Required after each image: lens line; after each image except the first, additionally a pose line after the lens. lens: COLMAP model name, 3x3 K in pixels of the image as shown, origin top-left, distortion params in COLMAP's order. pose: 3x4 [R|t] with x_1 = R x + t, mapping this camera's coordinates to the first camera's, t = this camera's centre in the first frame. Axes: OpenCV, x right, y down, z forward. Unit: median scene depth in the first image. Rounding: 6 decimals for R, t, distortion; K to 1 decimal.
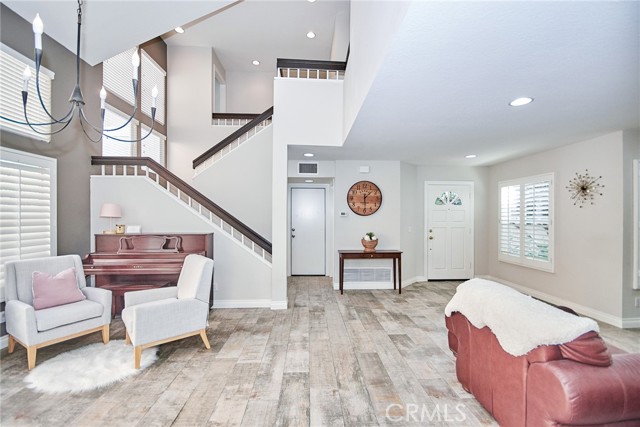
lens RADIAL K [[280.7, 0, 323.7], [0, 280.7, 216.1], [0, 0, 1]] dist [0.001790, -0.006590]
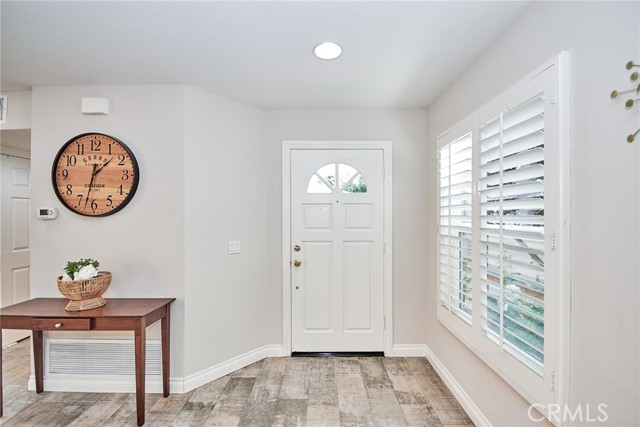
lens RADIAL K [[280.7, 0, 323.7], [0, 280.7, 216.1], [0, 0, 1]] dist [0.001790, -0.006590]
pose [[0.998942, -0.004016, -0.045812, 0.536759], [0.004229, 0.999981, 0.004554, -0.003224], [0.045793, -0.004743, 0.998940, 0.643801]]
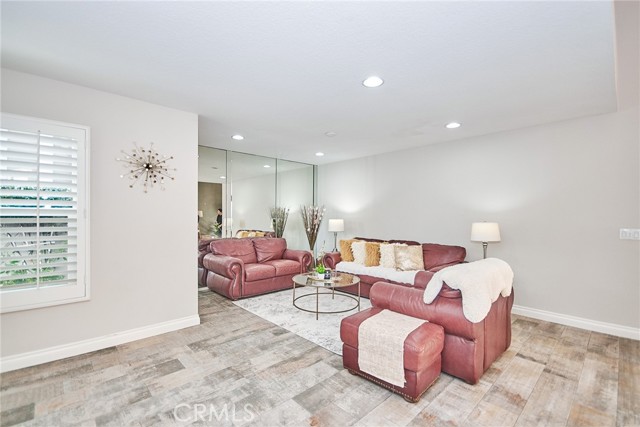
lens RADIAL K [[285.8, 0, 321.1], [0, 285.8, 216.0], [0, 0, 1]] dist [-0.001185, -0.000819]
pose [[-0.648226, -0.006093, 0.761424, 0.045377], [-0.009468, 0.999955, -0.000059, 0.020621], [-0.761389, -0.007248, -0.648255, 0.904080]]
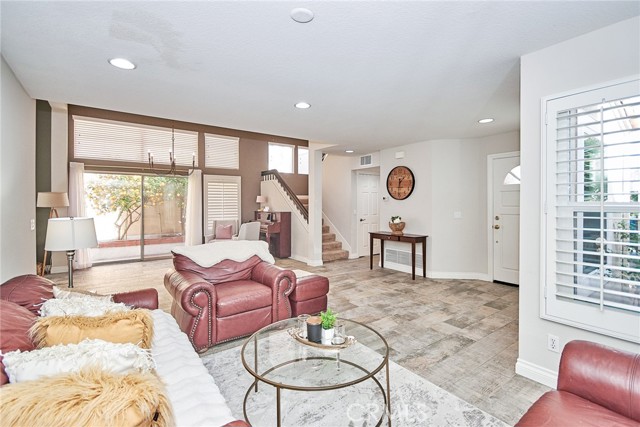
lens RADIAL K [[294.9, 0, 327.3], [0, 294.9, 205.1], [0, 0, 1]] dist [0.001136, -0.000038]
pose [[0.559667, 0.000951, -0.828717, 0.954503], [0.007808, 0.999949, 0.006421, 0.009286], [0.828681, -0.010064, 0.559631, 0.185890]]
